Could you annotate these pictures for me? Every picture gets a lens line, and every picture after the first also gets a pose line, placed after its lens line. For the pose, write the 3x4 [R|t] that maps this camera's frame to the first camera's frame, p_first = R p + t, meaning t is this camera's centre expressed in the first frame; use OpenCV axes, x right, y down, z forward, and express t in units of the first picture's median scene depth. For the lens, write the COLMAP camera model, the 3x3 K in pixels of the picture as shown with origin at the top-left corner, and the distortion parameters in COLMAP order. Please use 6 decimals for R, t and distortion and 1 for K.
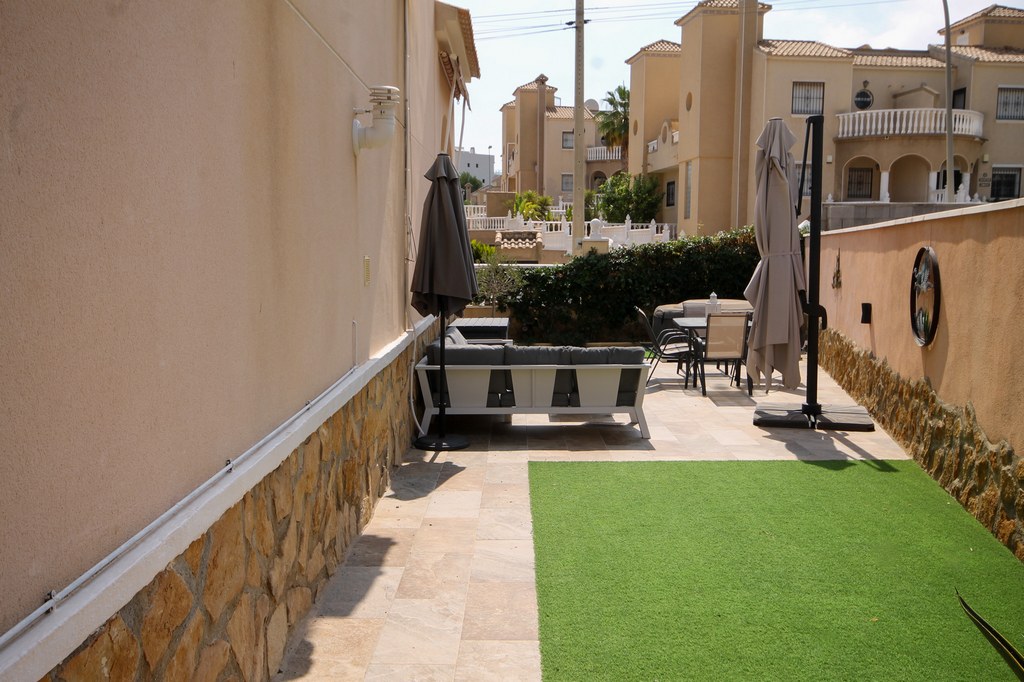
lens RADIAL K [[911.5, 0, 512.0], [0, 911.5, 341.0], [0, 0, 1]] dist [-0.000784, 0.001361]
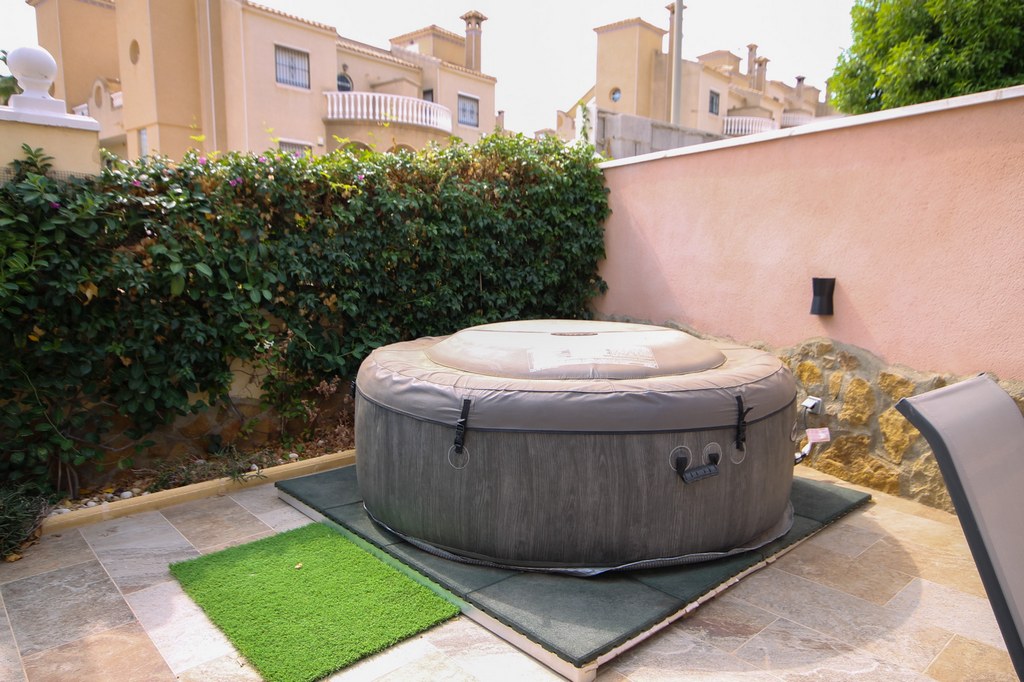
lens RADIAL K [[663.4, 0, 512.0], [0, 663.4, 341.0], [0, 0, 1]] dist [0.023726, 0.000403]
pose [[0.740452, -0.082173, 0.667067, 0.028391], [0.061974, 0.996617, 0.053977, -0.023935], [-0.669246, 0.001373, 0.743040, 0.379493]]
